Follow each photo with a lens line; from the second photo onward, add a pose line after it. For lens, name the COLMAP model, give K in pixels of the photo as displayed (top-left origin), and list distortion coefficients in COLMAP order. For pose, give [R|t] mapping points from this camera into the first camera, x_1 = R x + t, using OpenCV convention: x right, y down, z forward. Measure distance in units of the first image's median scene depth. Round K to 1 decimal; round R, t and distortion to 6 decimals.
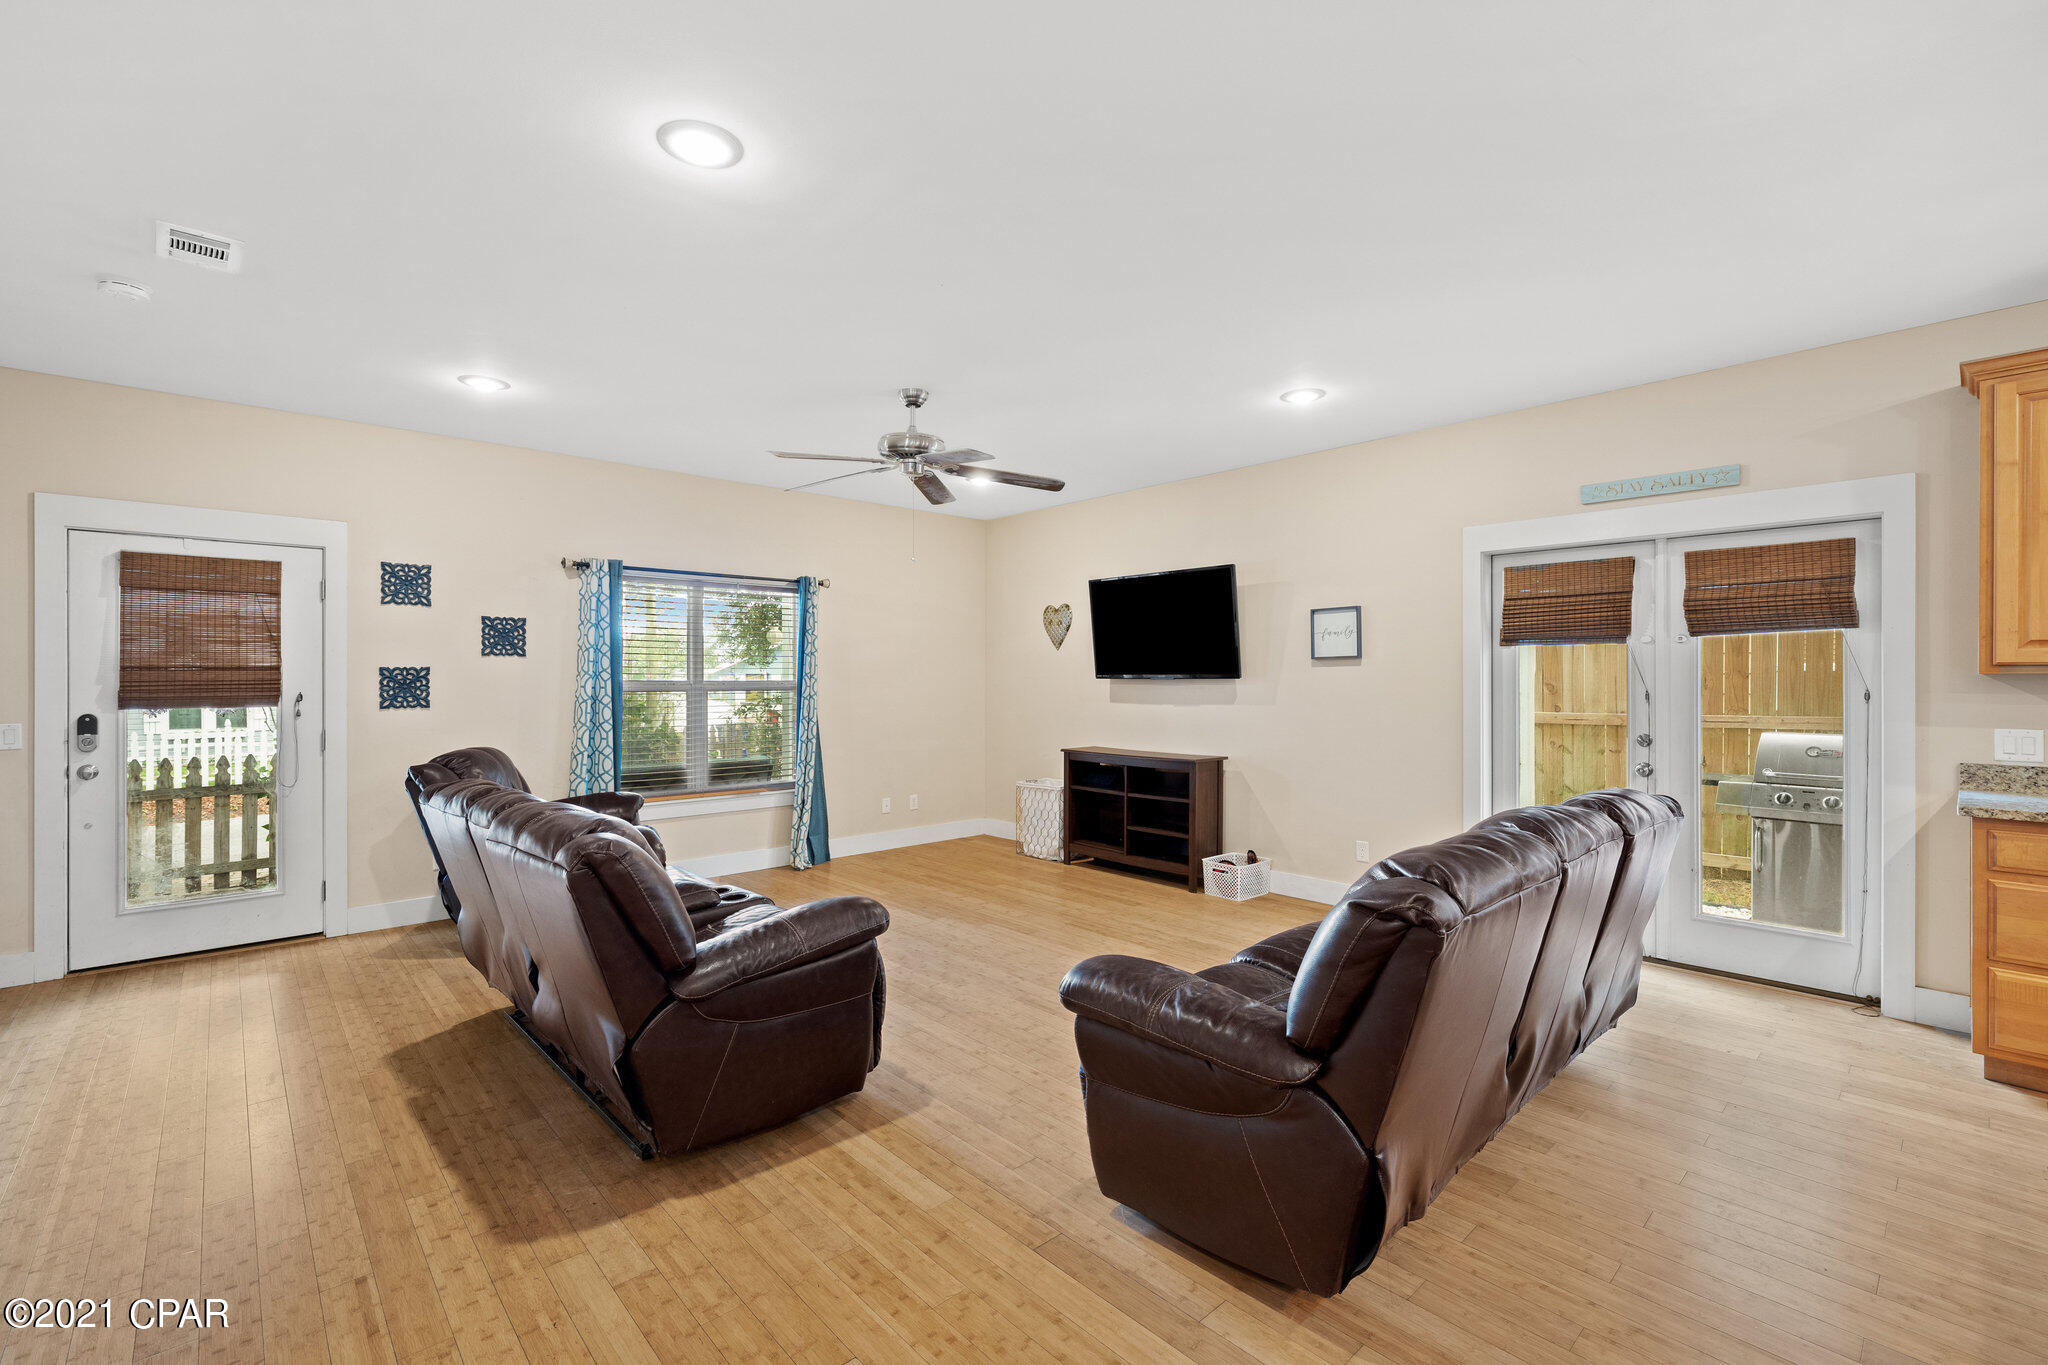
lens RADIAL K [[864.7, 0, 1031.9], [0, 864.7, 699.5], [0, 0, 1]] dist [0.002158, -0.002009]
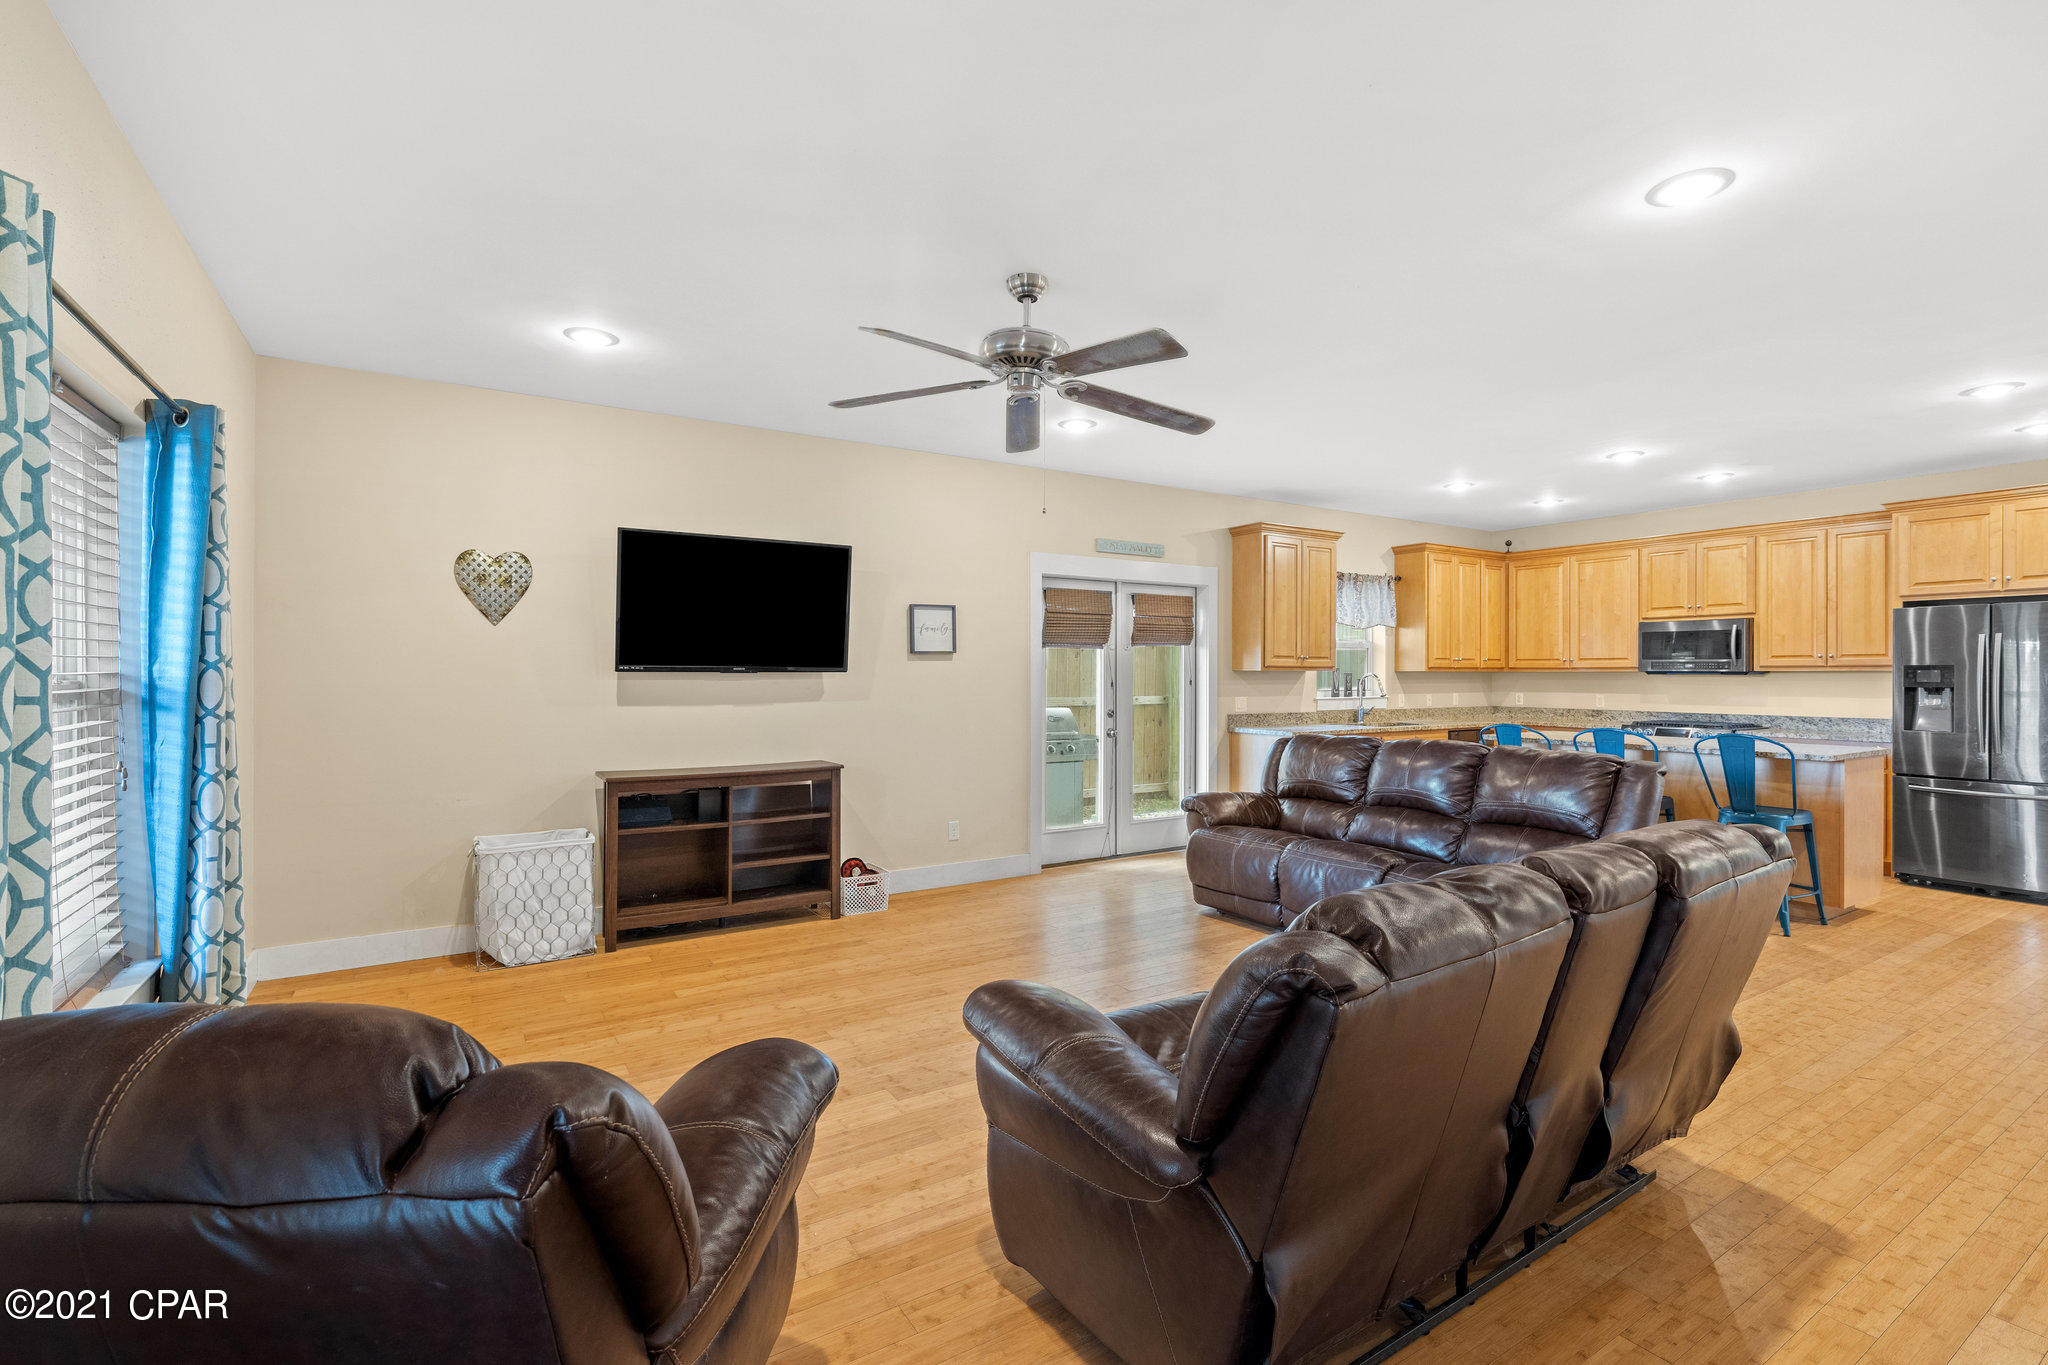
lens RADIAL K [[918.7, 0, 1014.2], [0, 918.7, 676.9], [0, 0, 1]] dist [-0.007037, 0.001716]
pose [[0.199541, -0.003134, 0.979884, -0.877485], [0.024065, 0.999709, -0.001703, -0.016989], [-0.979594, 0.023921, 0.199558, 0.825613]]
